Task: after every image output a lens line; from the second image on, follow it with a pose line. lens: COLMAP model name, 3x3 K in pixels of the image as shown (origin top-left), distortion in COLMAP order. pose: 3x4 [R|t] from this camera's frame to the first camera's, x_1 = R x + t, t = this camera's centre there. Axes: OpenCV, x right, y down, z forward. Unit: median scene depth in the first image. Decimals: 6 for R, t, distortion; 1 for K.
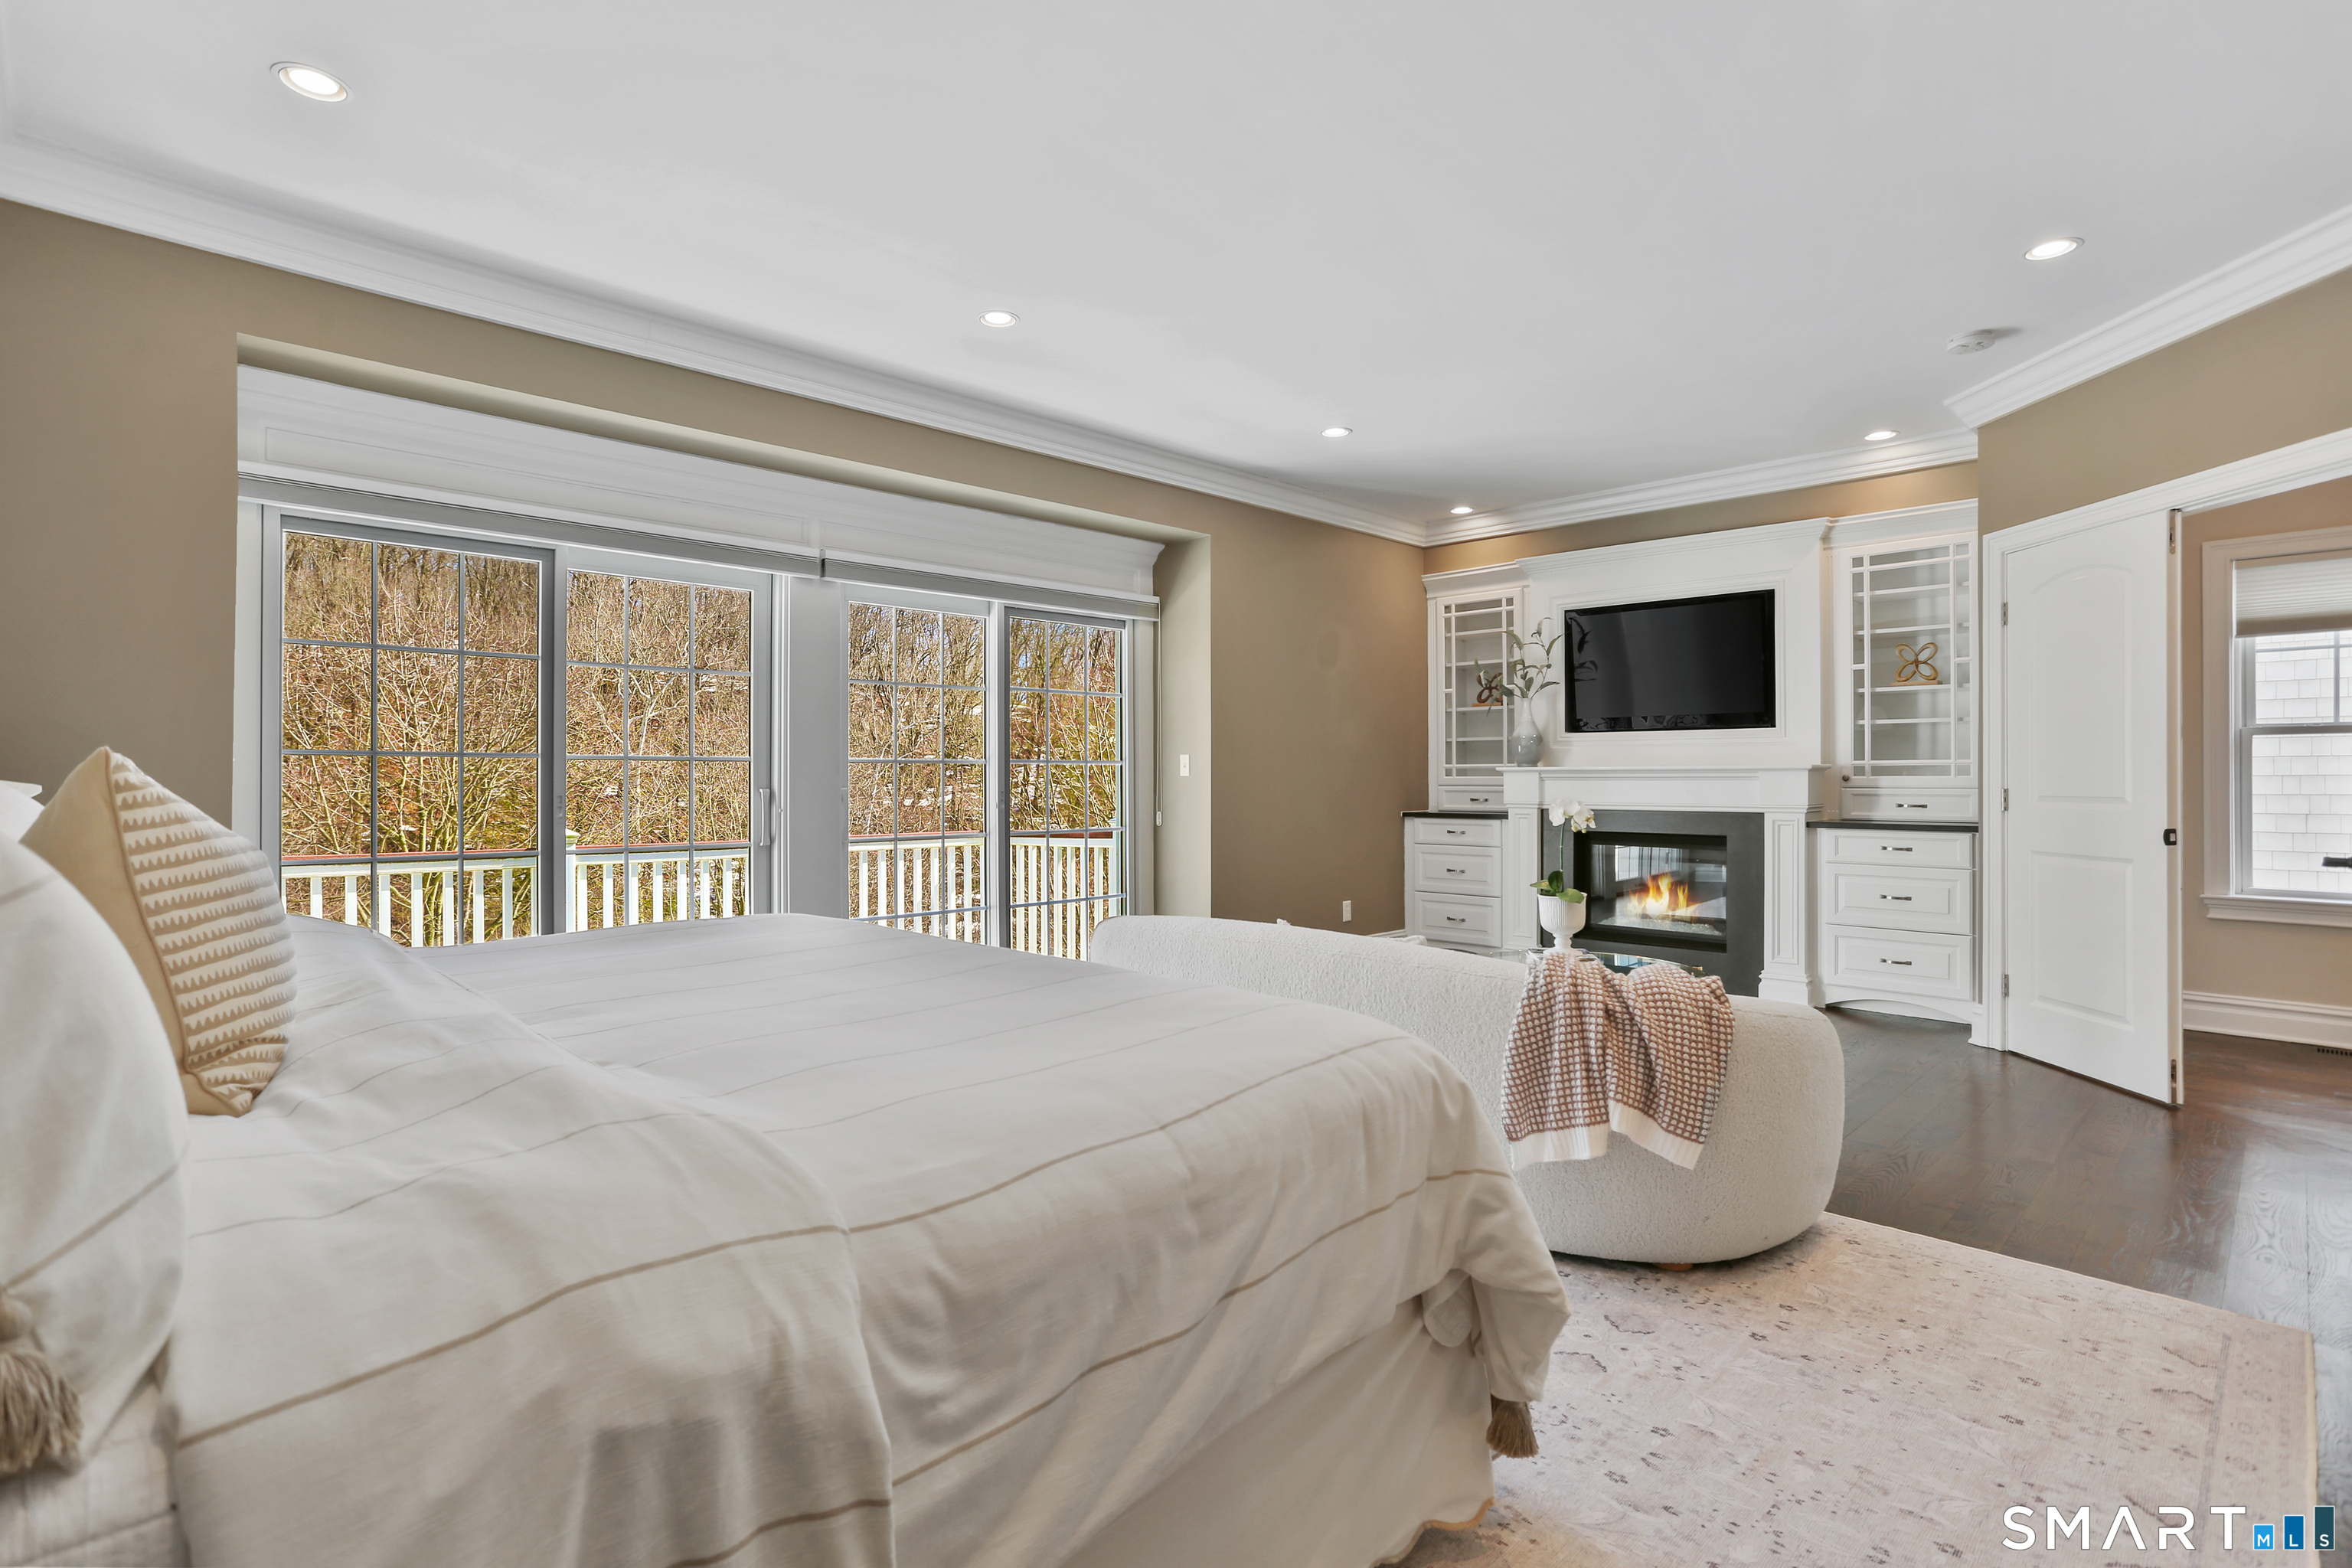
lens RADIAL K [[1152.7, 0, 1176.0], [0, 1152.7, 784.0], [0, 0, 1]] dist [-0.043381, 0.001113]
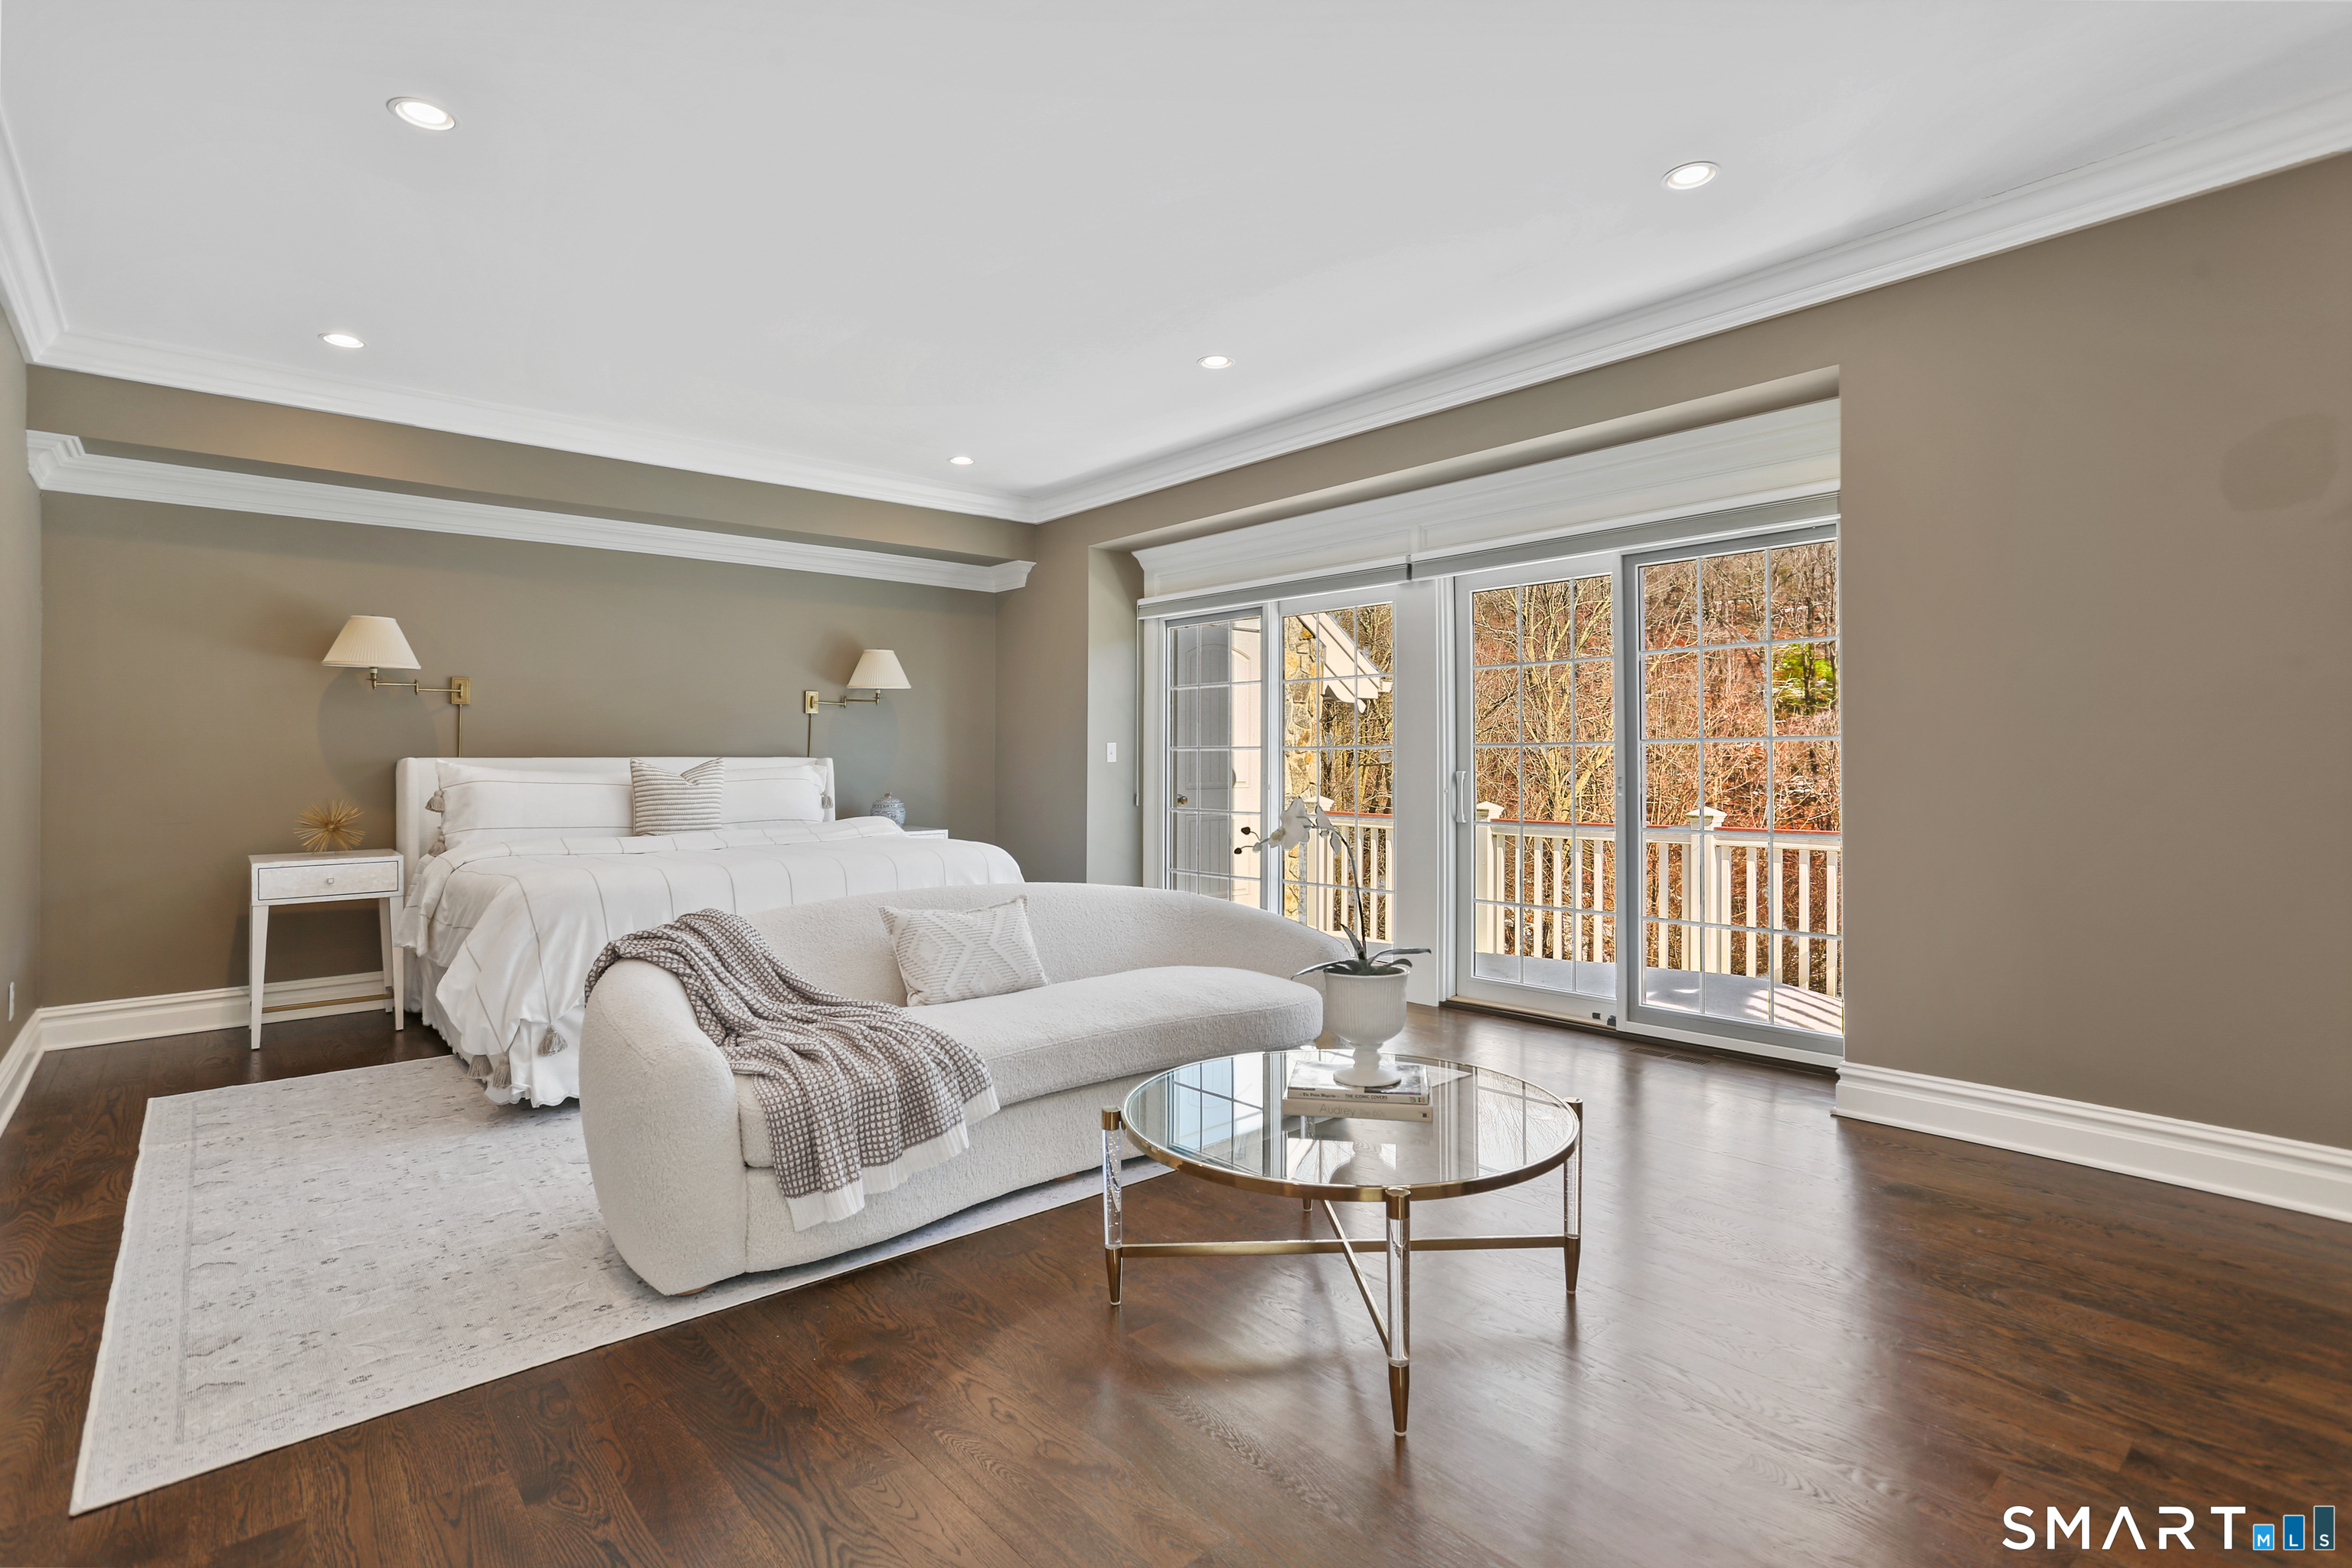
lens RADIAL K [[1152.7, 0, 1176.0], [0, 1152.7, 784.0], [0, 0, 1]] dist [-0.043381, 0.001113]
pose [[-0.067753, 0.017238, -0.997553, 1.735125], [0.004566, 0.999846, 0.016967, -0.010113], [0.997692, -0.003405, -0.067821, 1.819122]]
